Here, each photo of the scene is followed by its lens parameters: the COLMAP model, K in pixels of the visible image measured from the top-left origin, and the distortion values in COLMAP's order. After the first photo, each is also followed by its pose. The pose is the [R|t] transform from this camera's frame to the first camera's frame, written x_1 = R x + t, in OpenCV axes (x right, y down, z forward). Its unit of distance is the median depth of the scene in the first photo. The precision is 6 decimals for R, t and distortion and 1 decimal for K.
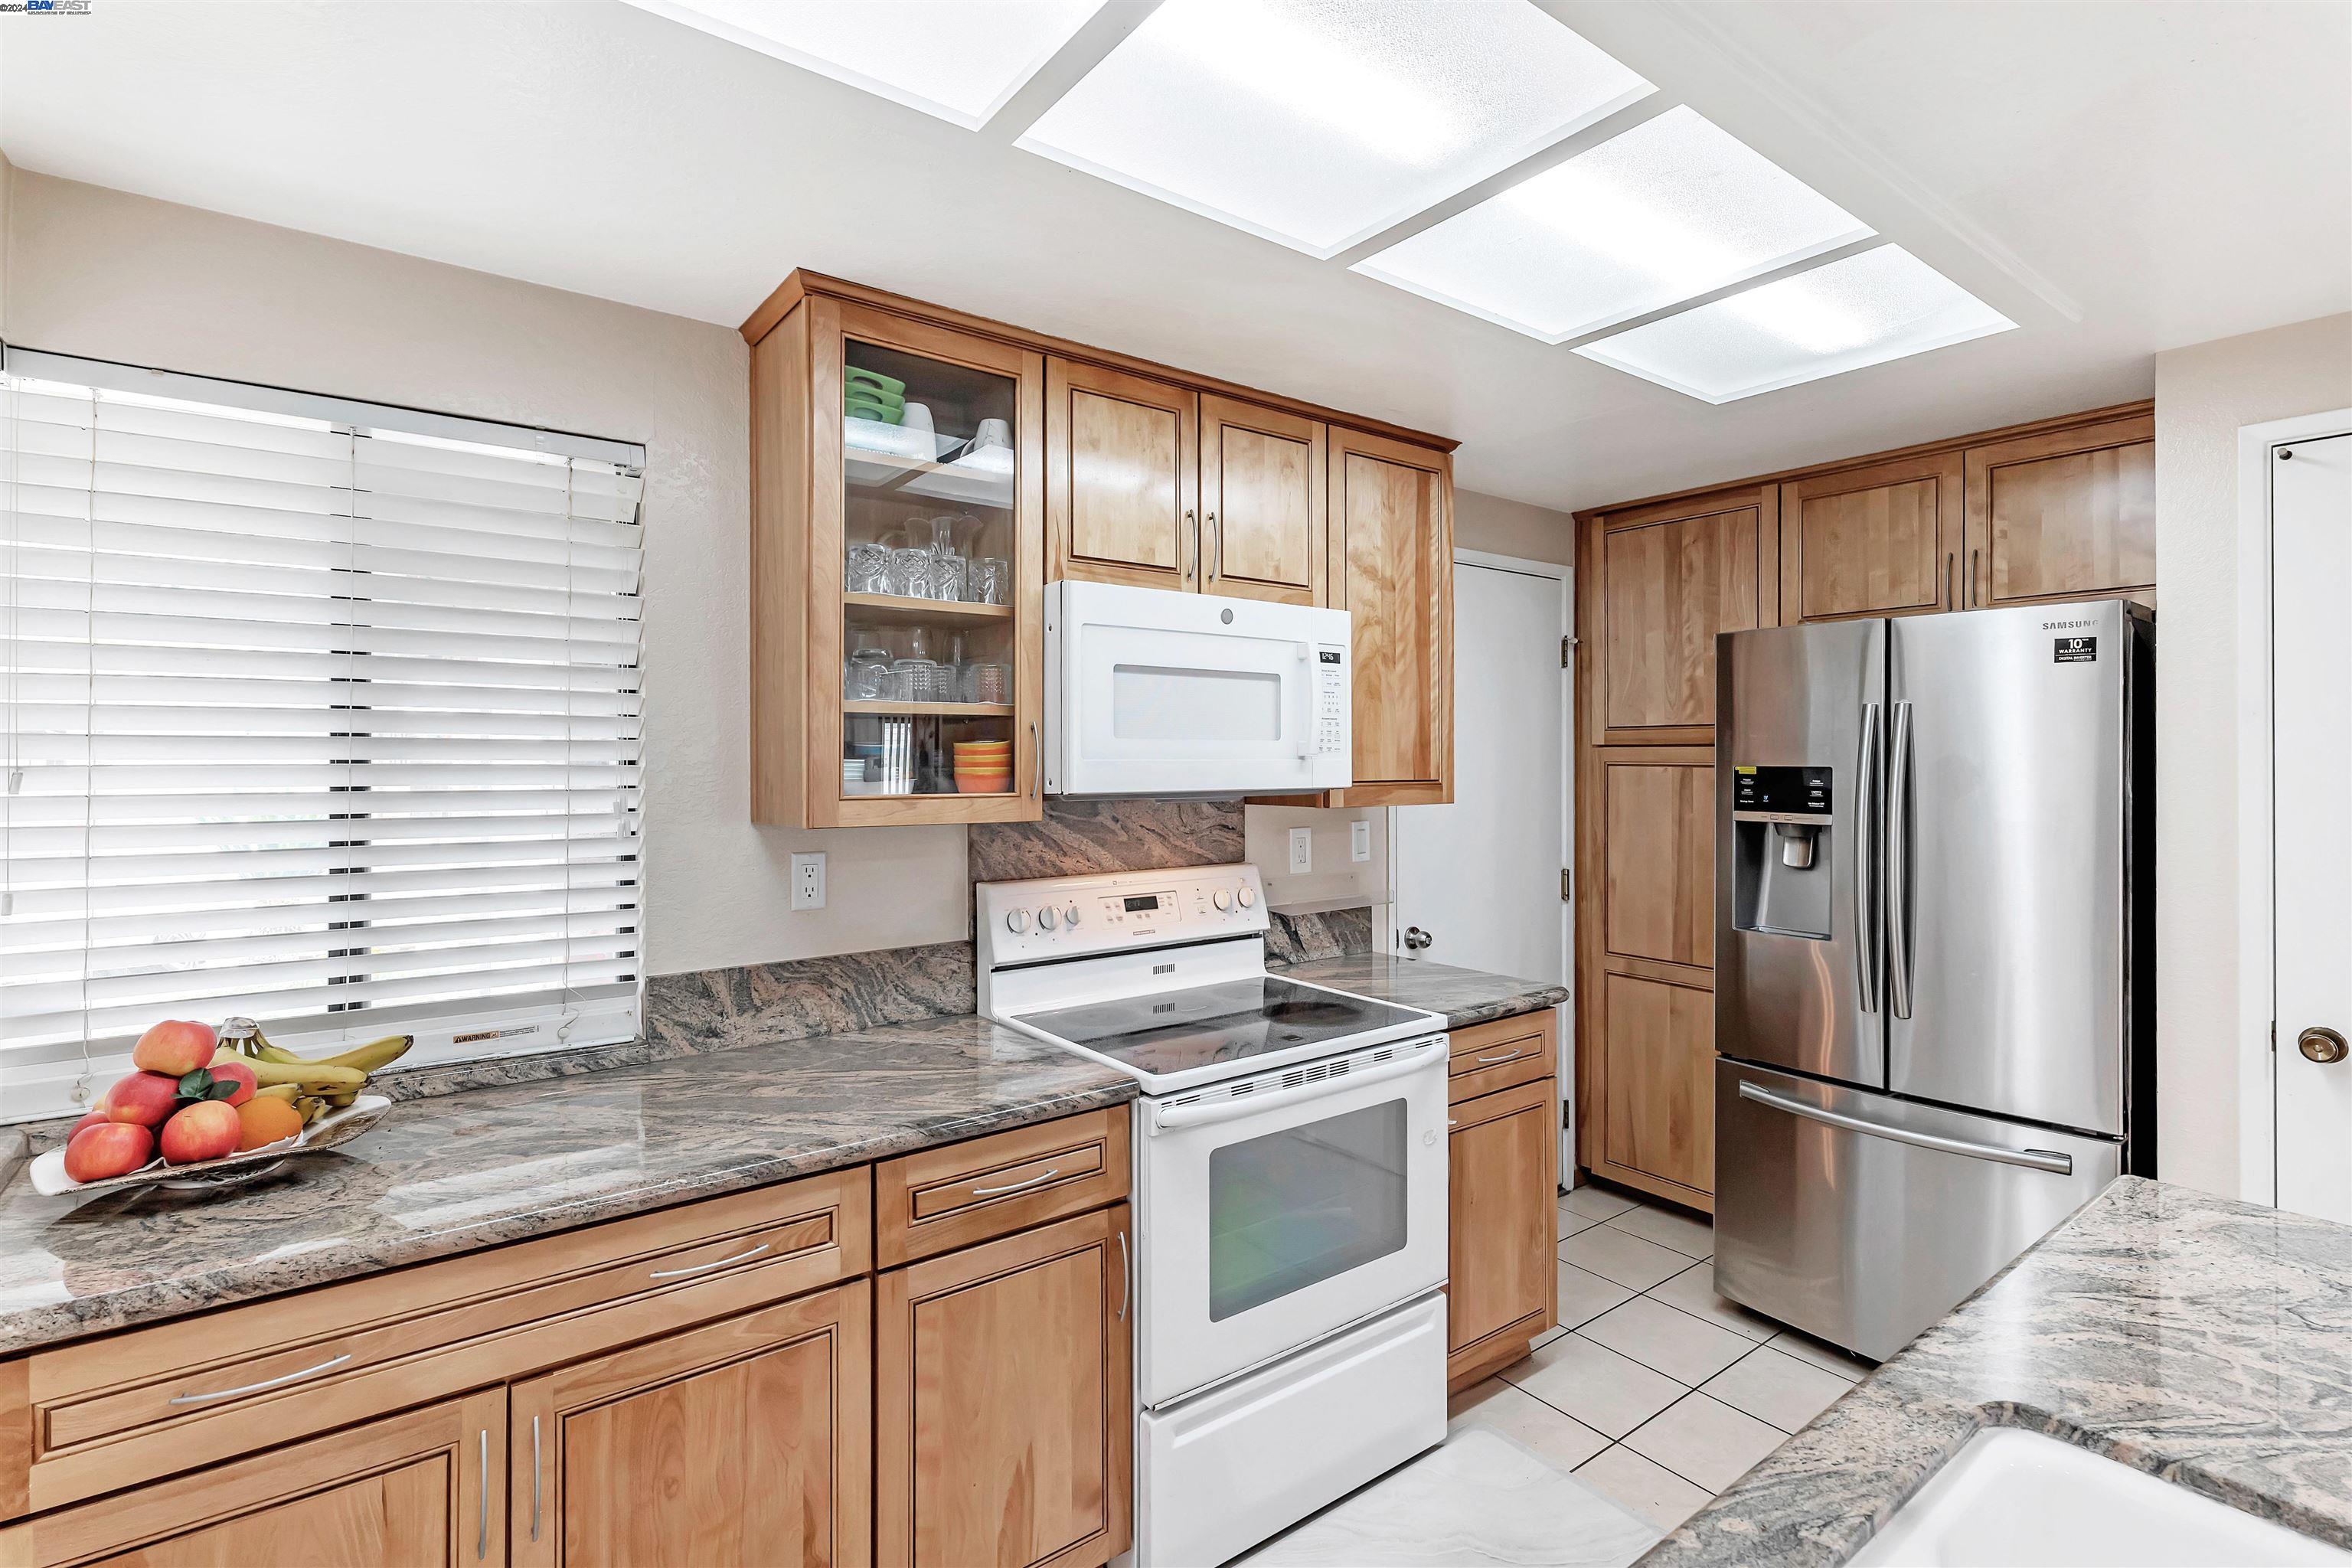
lens RADIAL K [[1093.4, 0, 1166.0], [0, 1093.4, 769.5], [0, 0, 1]] dist [0.004142, -0.001655]
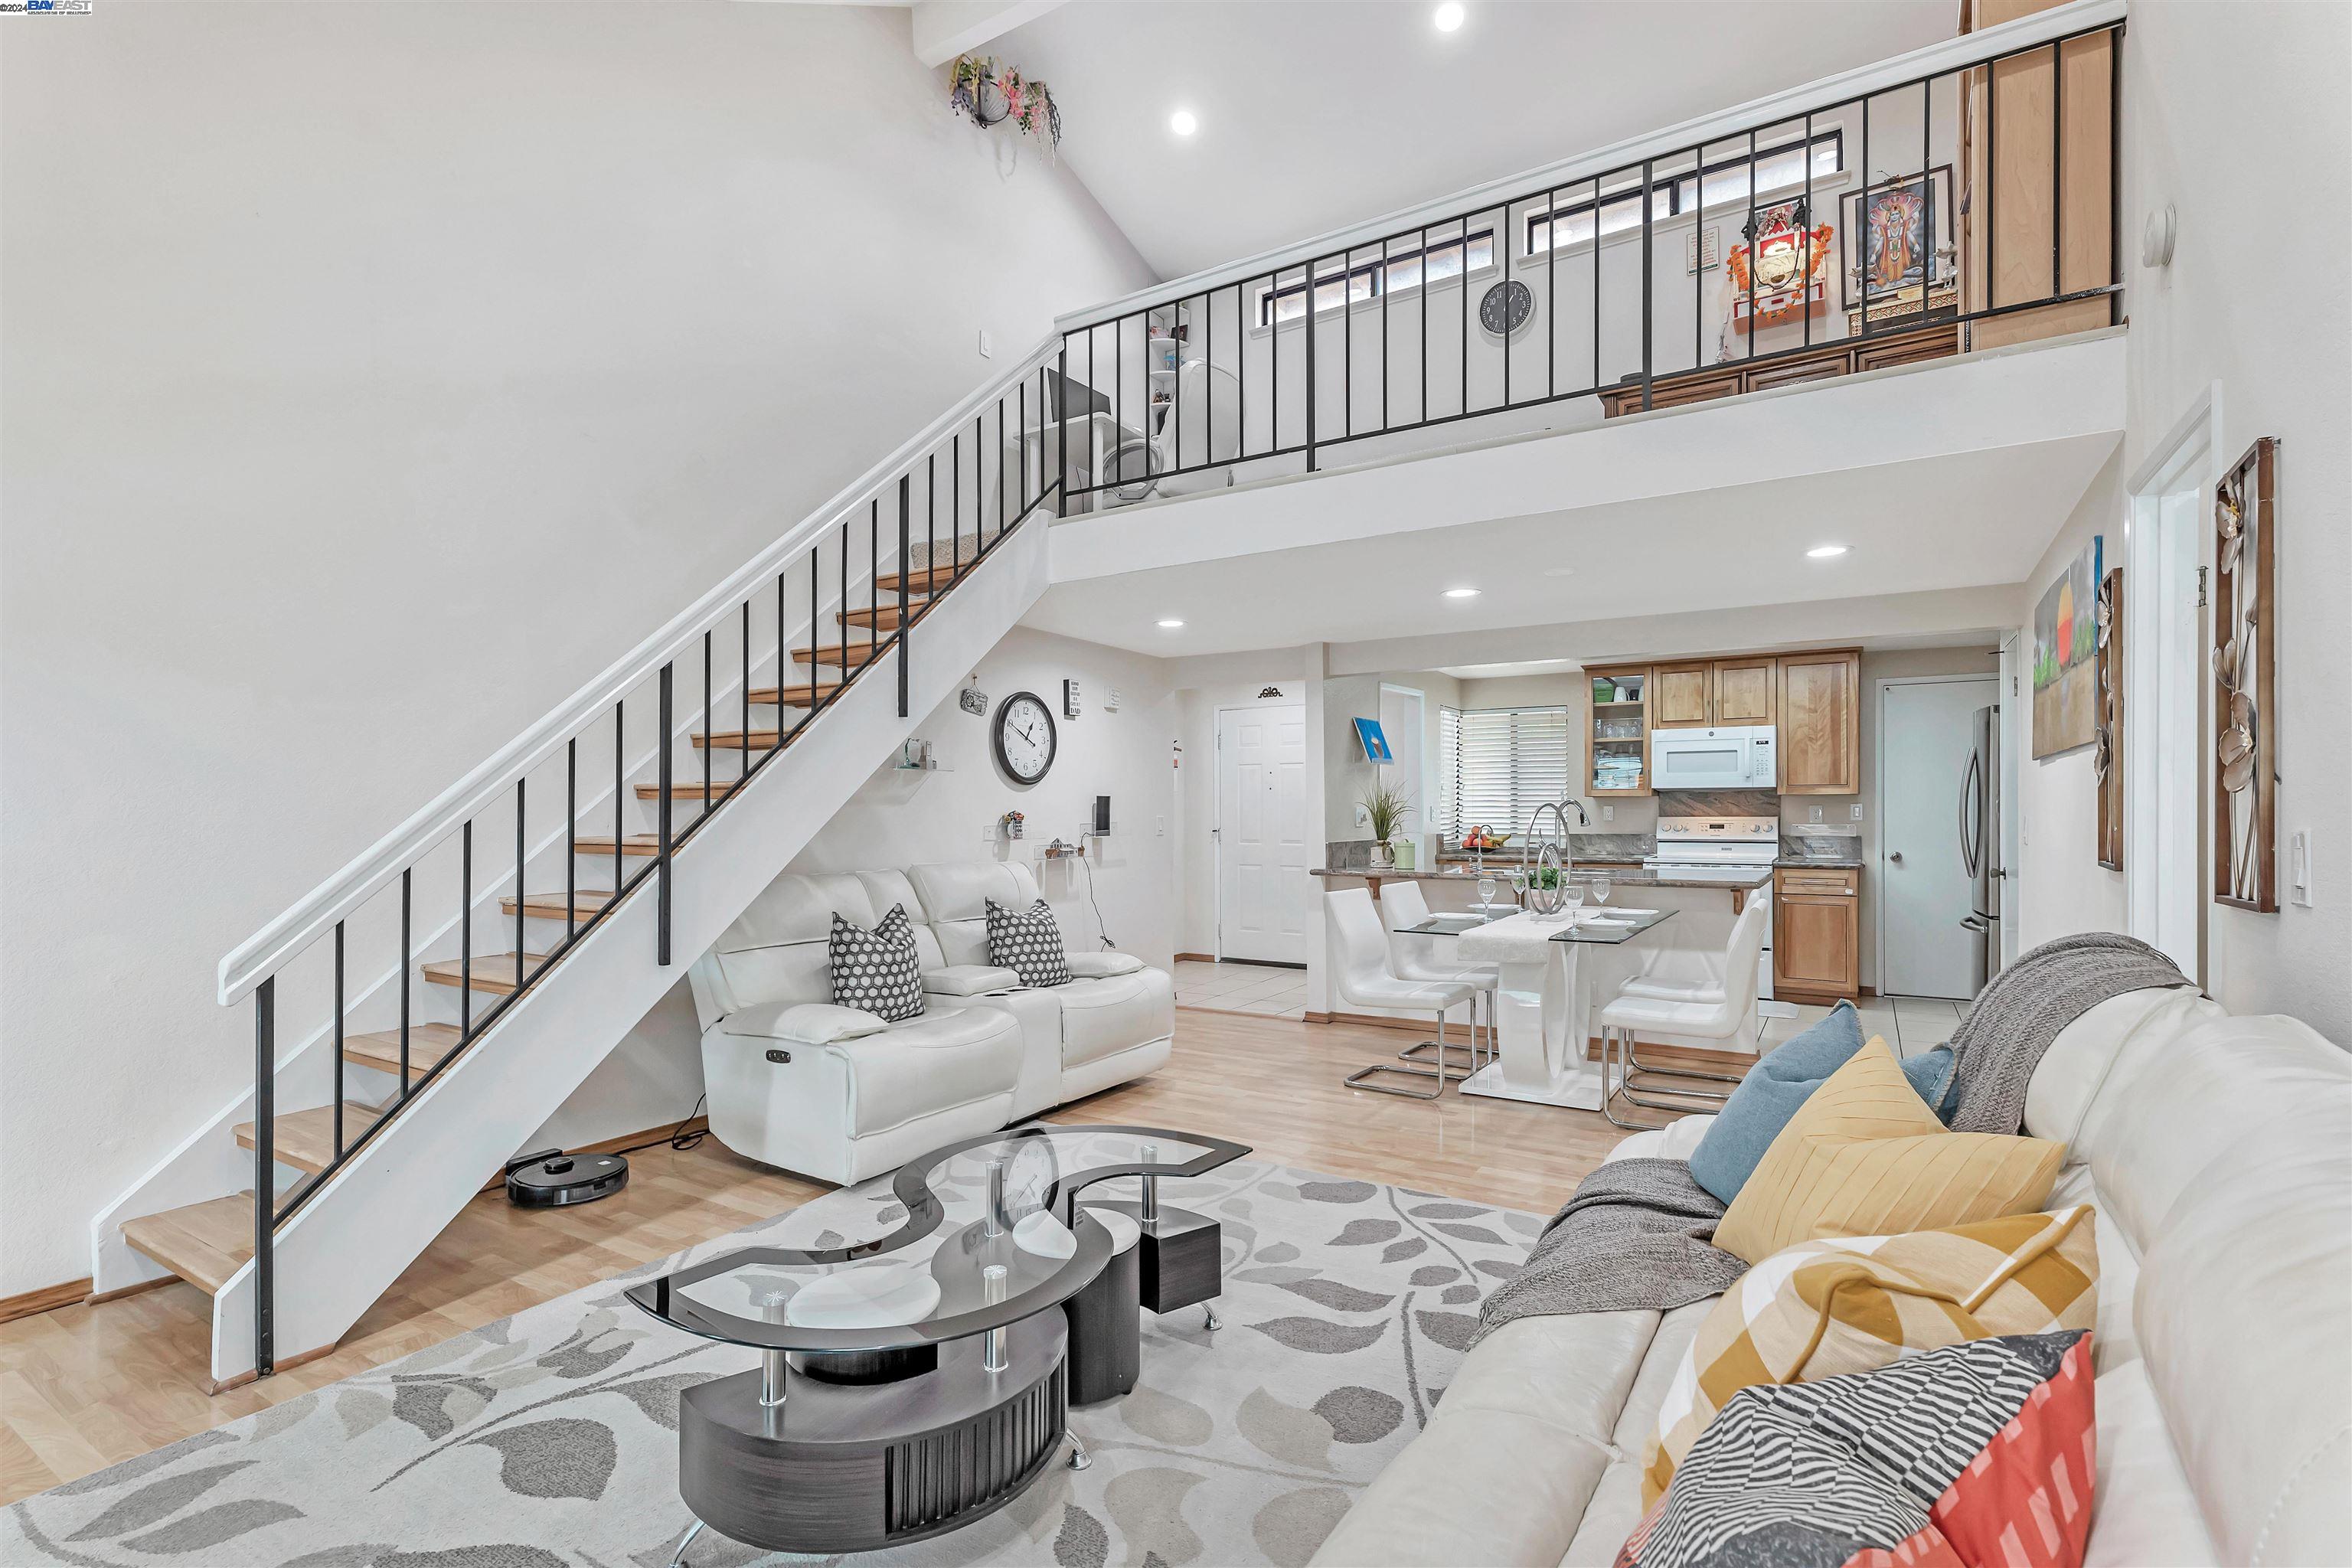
lens RADIAL K [[1123.6, 0, 1235.5], [0, 1123.6, 821.9], [0, 0, 1]] dist [0.011684, 0.001620]
pose [[0.438794, 0.005409, -0.898571, 2.385081], [-0.003730, 0.999984, 0.004198, 0.109836], [0.898580, 0.001510, 0.438807, -1.688097]]
